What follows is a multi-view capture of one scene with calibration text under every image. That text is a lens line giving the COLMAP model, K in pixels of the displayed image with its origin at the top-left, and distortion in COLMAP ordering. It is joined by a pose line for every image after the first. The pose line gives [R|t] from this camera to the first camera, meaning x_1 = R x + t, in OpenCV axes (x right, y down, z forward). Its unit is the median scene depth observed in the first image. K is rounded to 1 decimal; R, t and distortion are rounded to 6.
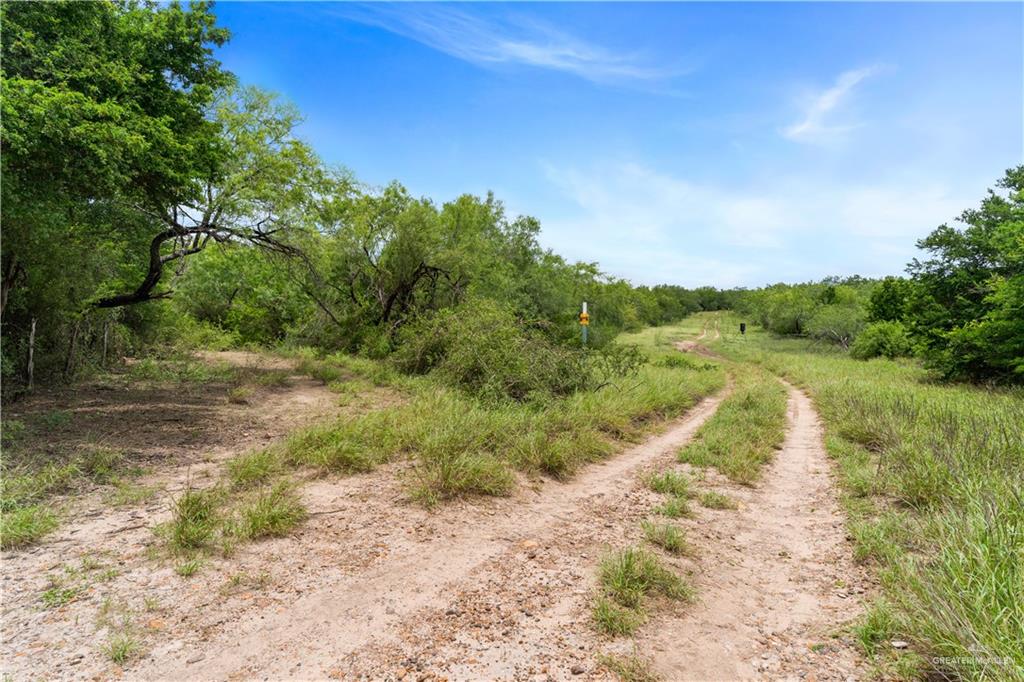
lens RADIAL K [[615.9, 0, 512.0], [0, 615.9, 341.0], [0, 0, 1]] dist [0.004777, 0.002952]
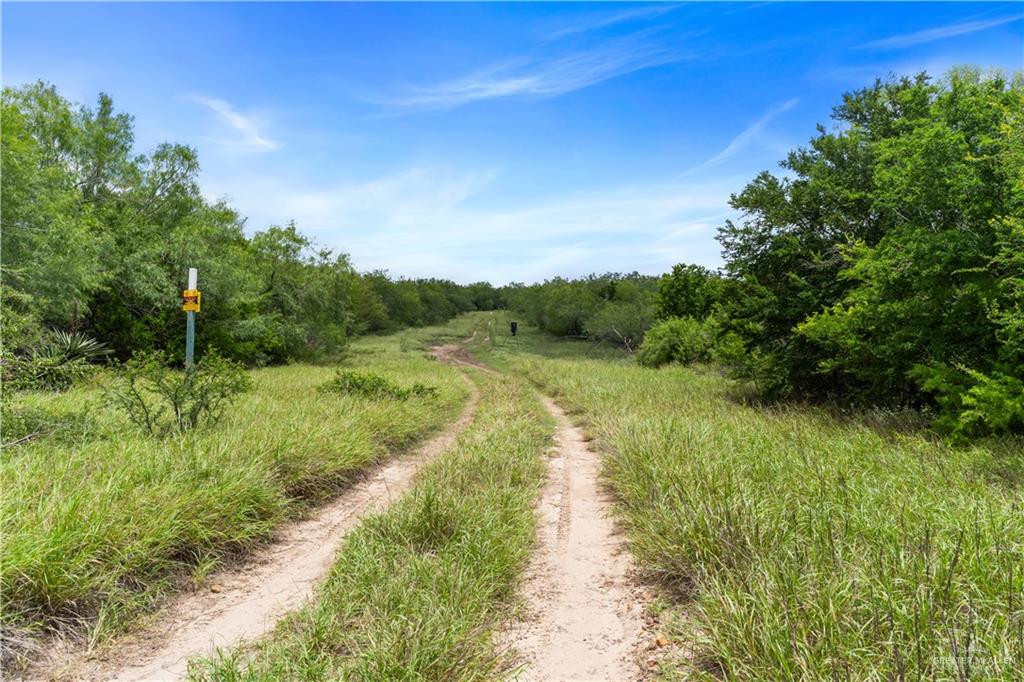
lens RADIAL K [[500.7, 0, 512.0], [0, 500.7, 341.0], [0, 0, 1]] dist [-0.000828, 0.000391]
pose [[0.955518, -0.003884, 0.294908, 0.214317], [0.007831, 0.999895, -0.012202, 0.004276], [-0.294829, 0.013969, 0.955448, 0.451005]]
